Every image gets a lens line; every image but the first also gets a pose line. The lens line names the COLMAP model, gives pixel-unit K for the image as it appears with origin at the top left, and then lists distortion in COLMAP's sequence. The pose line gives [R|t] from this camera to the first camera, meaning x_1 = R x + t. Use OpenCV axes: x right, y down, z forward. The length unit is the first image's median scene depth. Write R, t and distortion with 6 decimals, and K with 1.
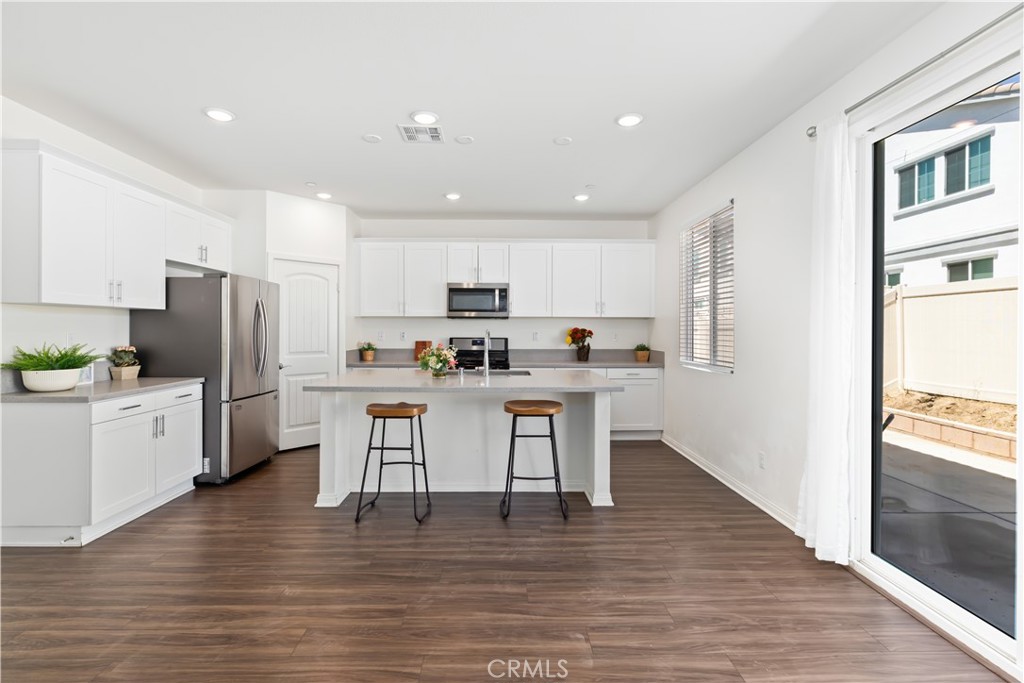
lens RADIAL K [[474.9, 0, 517.1], [0, 474.9, 331.8], [0, 0, 1]] dist [-0.003002, -0.000360]
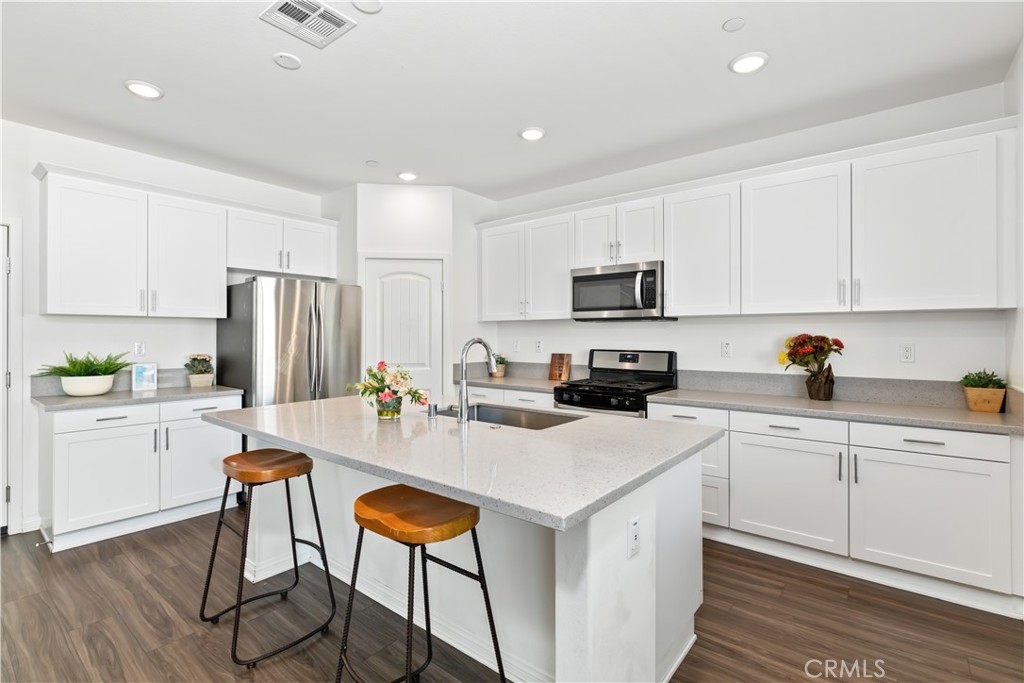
lens RADIAL K [[474.9, 0, 520.6], [0, 474.9, 337.8], [0, 0, 1]] dist [-0.003002, -0.000360]
pose [[0.753719, -0.000101, -0.657196, 0.247175], [-0.001662, 0.999996, -0.002060, -0.003267], [0.657194, 0.002645, 0.753717, 0.434347]]
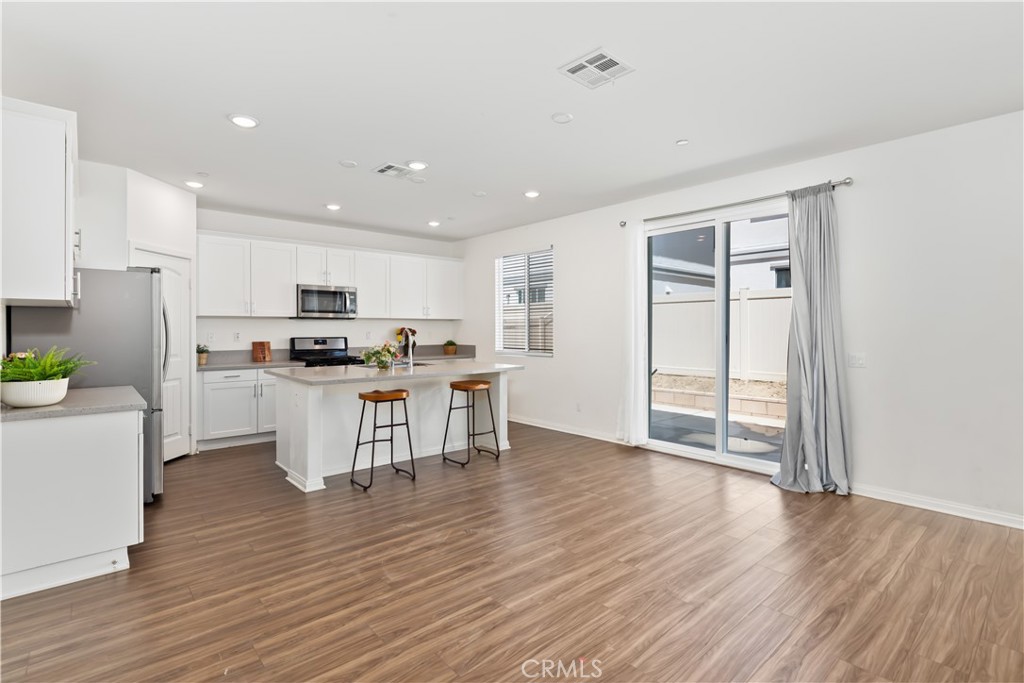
lens RADIAL K [[474.9, 0, 517.5], [0, 474.9, 334.0], [0, 0, 1]] dist [-0.003002, -0.000360]
pose [[0.766770, -0.011489, 0.641819, -0.442599], [0.007385, 0.999932, 0.009077, -0.001342], [-0.641880, -0.002220, 0.766802, -0.088823]]
